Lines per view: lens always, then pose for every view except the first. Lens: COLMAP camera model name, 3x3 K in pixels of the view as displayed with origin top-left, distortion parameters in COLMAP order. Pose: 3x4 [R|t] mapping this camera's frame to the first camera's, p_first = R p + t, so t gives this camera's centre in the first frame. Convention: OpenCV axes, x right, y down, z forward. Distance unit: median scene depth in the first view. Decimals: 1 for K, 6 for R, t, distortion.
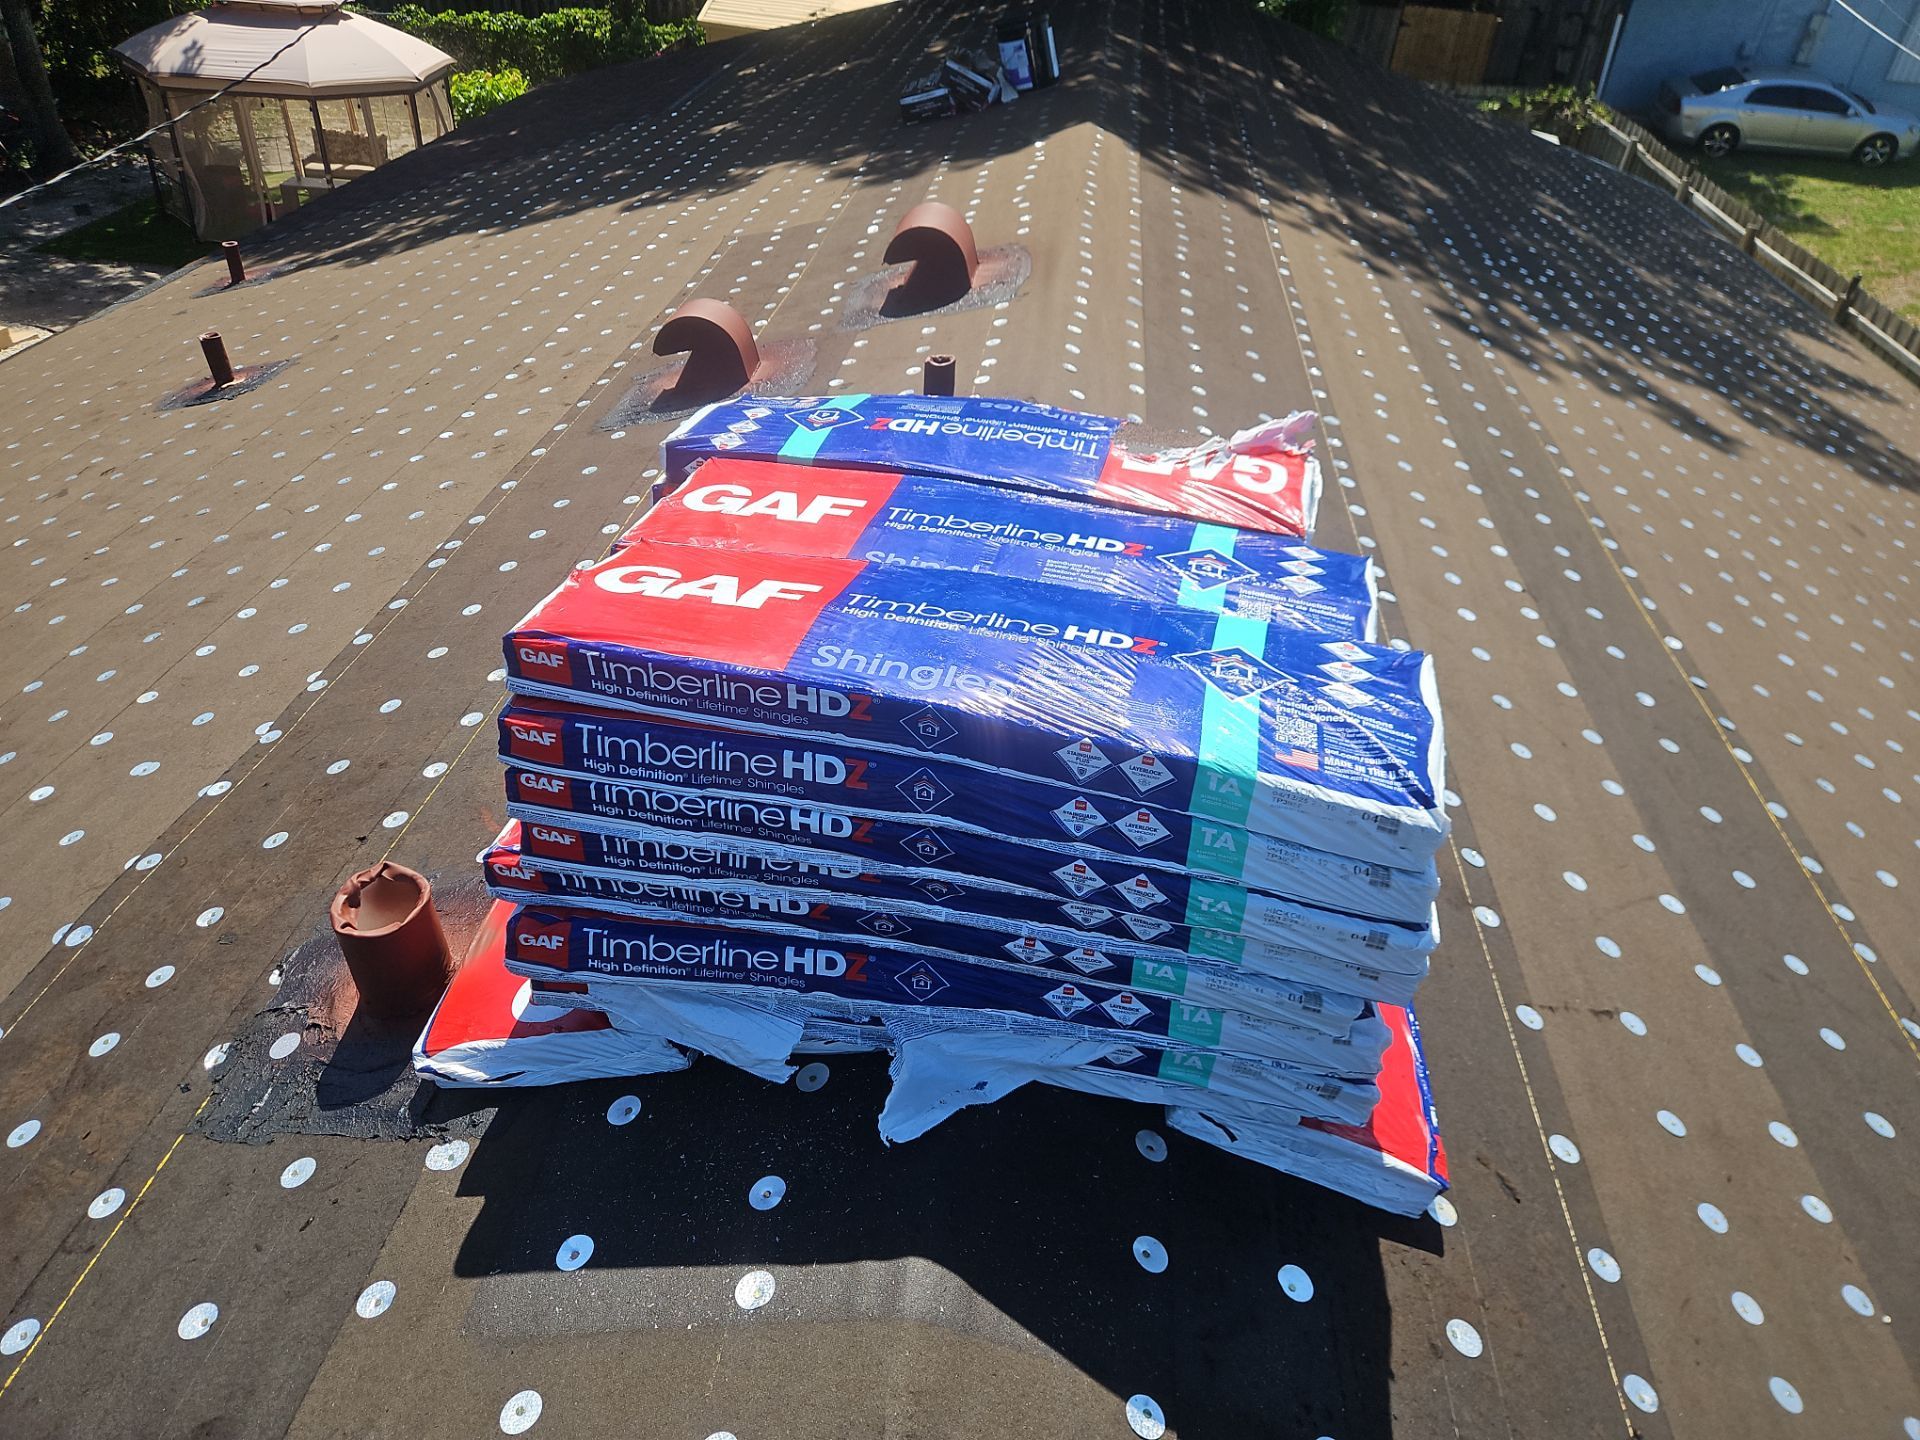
lens RADIAL K [[1286.0, 0, 939.8], [0, 1286.0, 700.0], [0, 0, 1]] dist [0.081426, -0.064598]
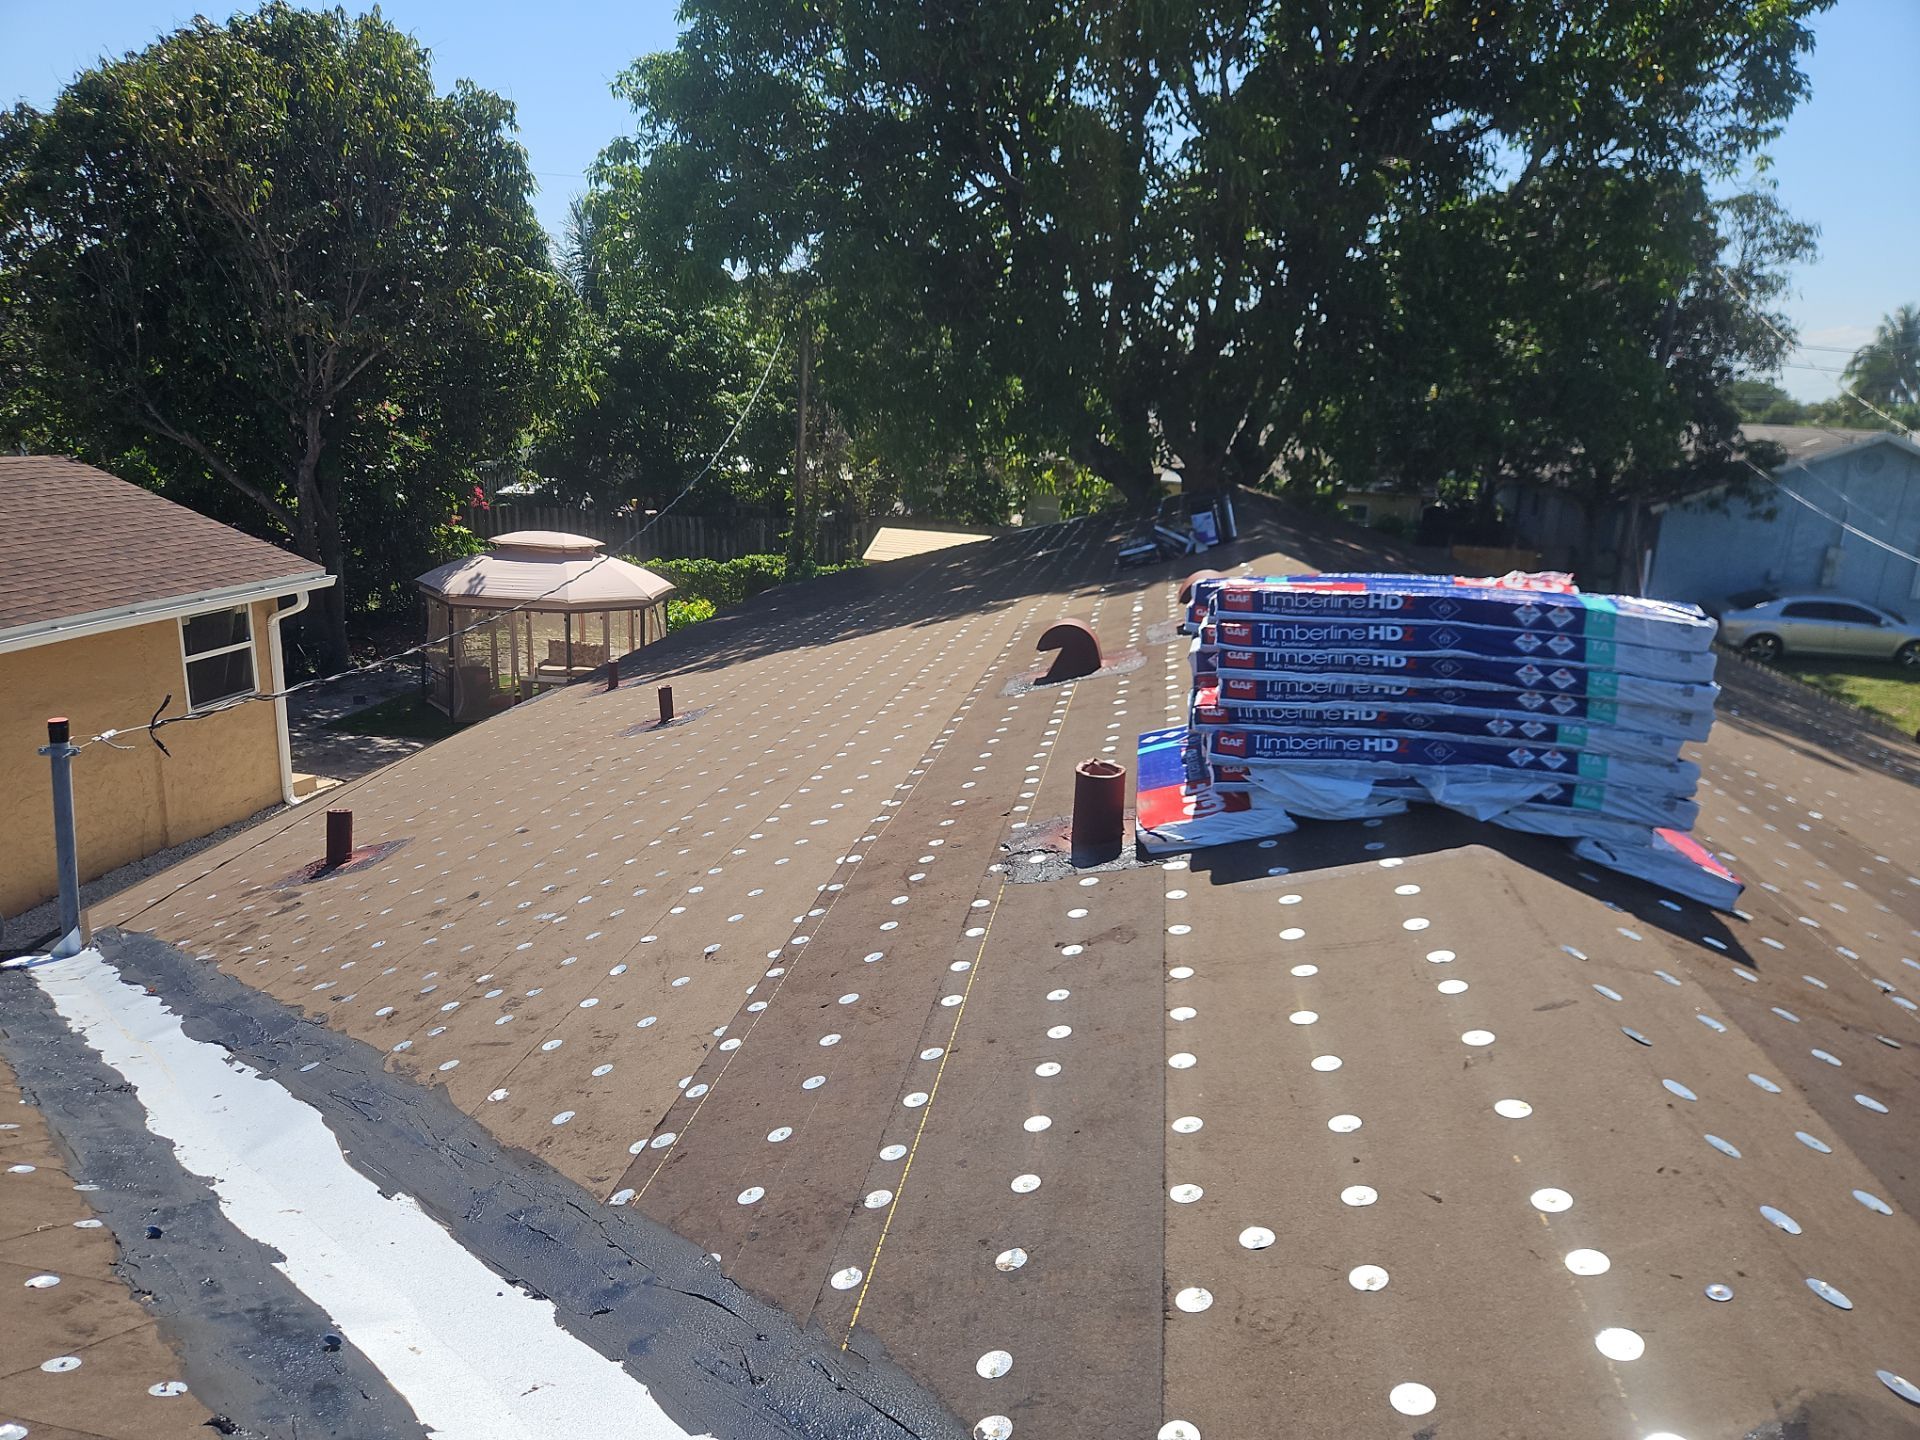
lens RADIAL K [[1286.0, 0, 924.5], [0, 1286.0, 713.5], [0, 0, 1]] dist [0.081426, -0.064598]
pose [[0.997610, -0.002003, -0.069062, -0.534164], [-0.023775, 0.928581, -0.370368, 0.742927], [0.064871, 0.371125, 0.926314, -0.729316]]
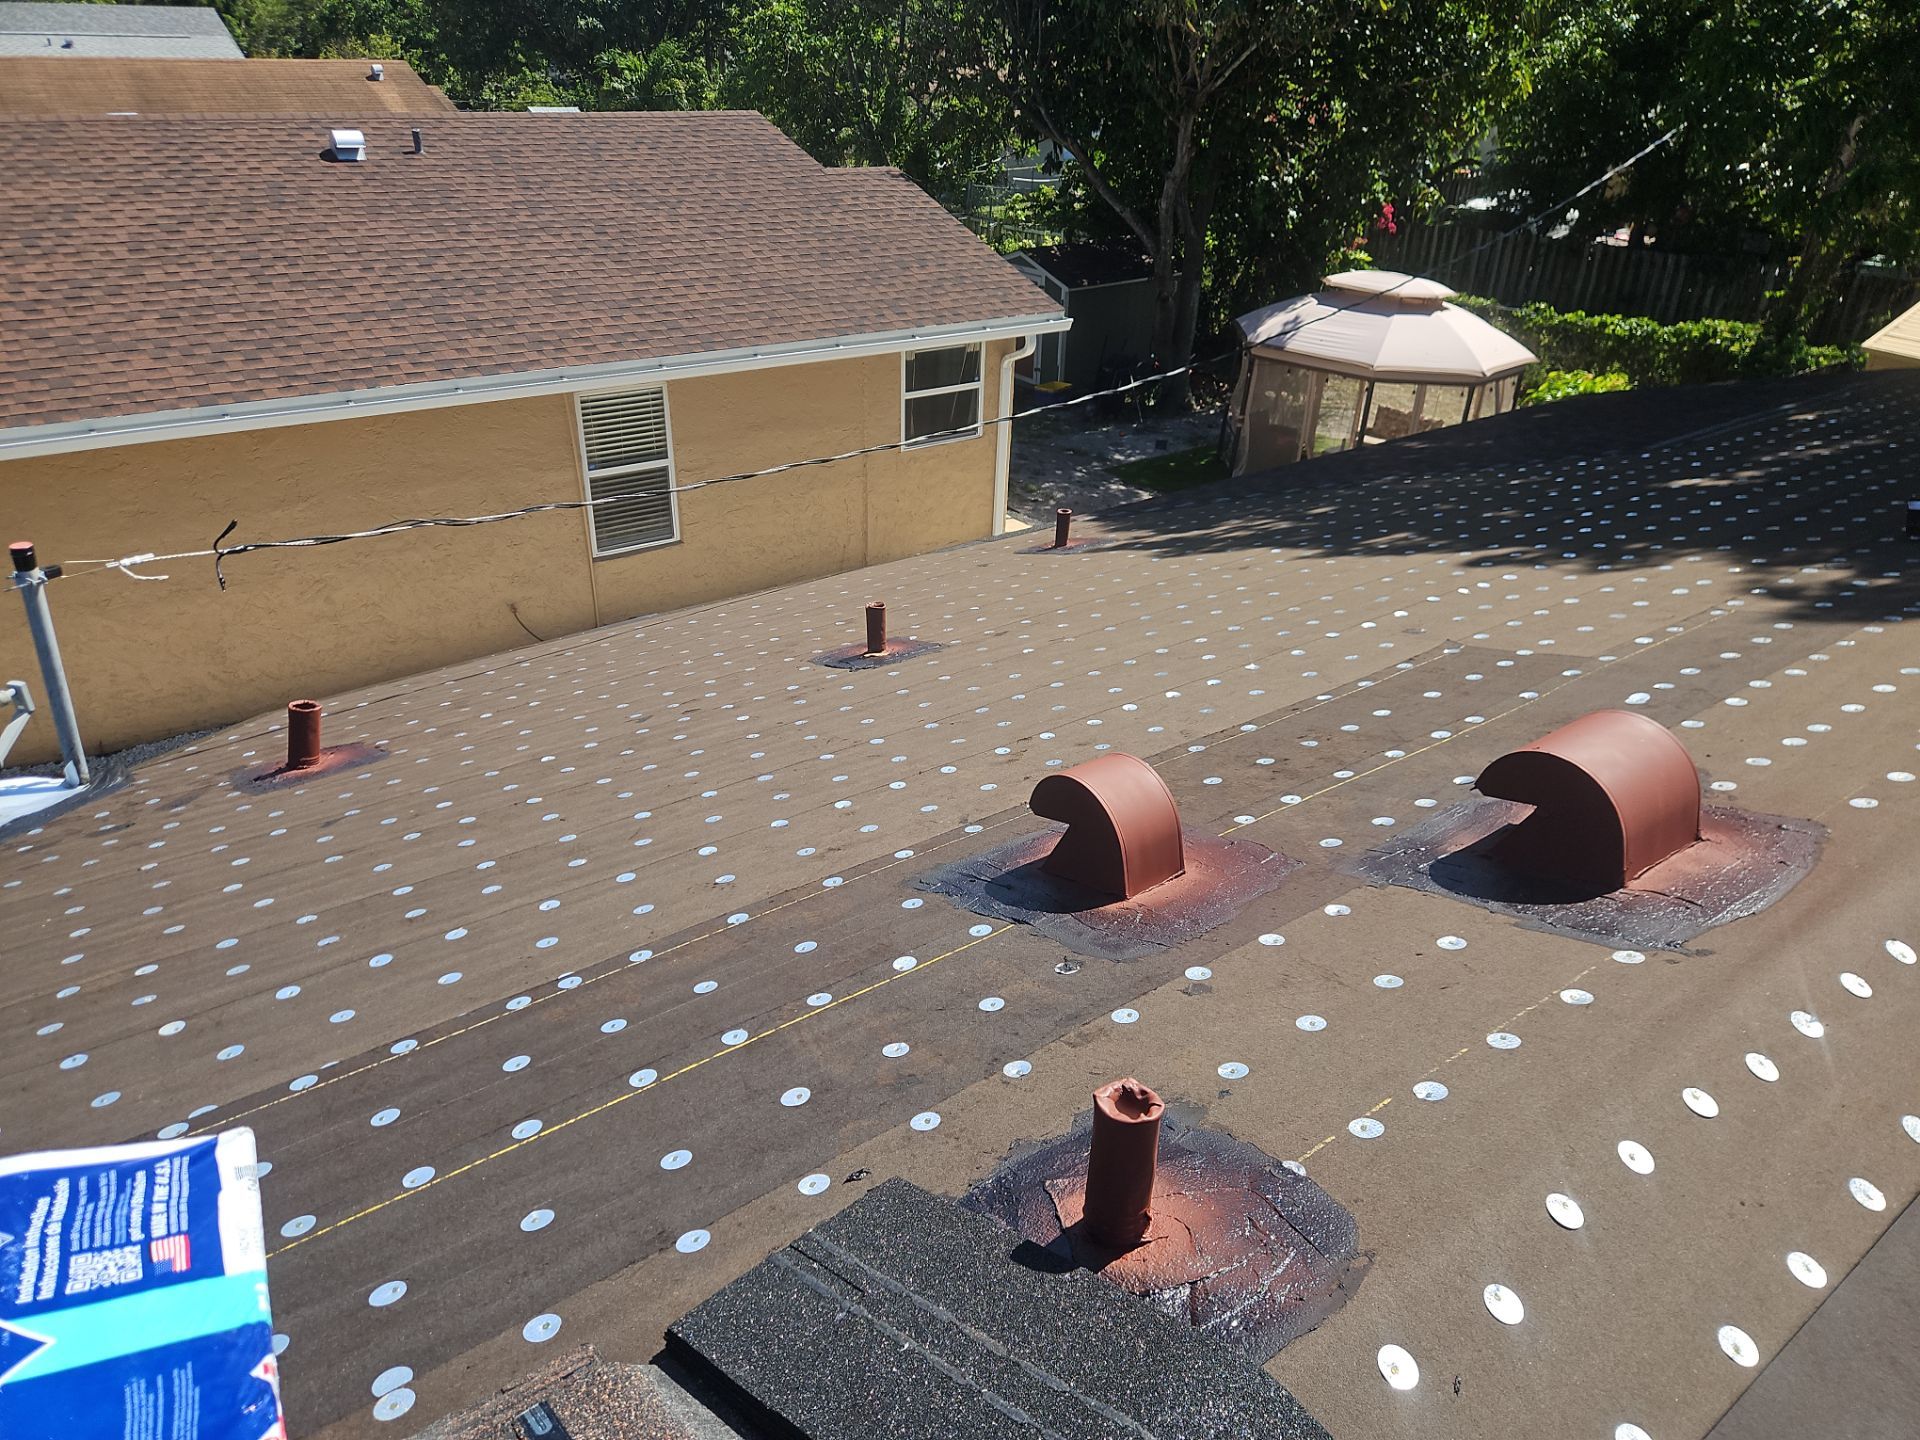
lens RADIAL K [[1286.0, 0, 940.7], [0, 1286.0, 721.5], [0, 0, 1]] dist [0.081426, -0.064598]
pose [[0.691716, 0.302226, -0.655888, 0.374906], [-0.409038, 0.912452, -0.010933, -0.611818], [0.595162, 0.275846, 0.754779, 0.986923]]
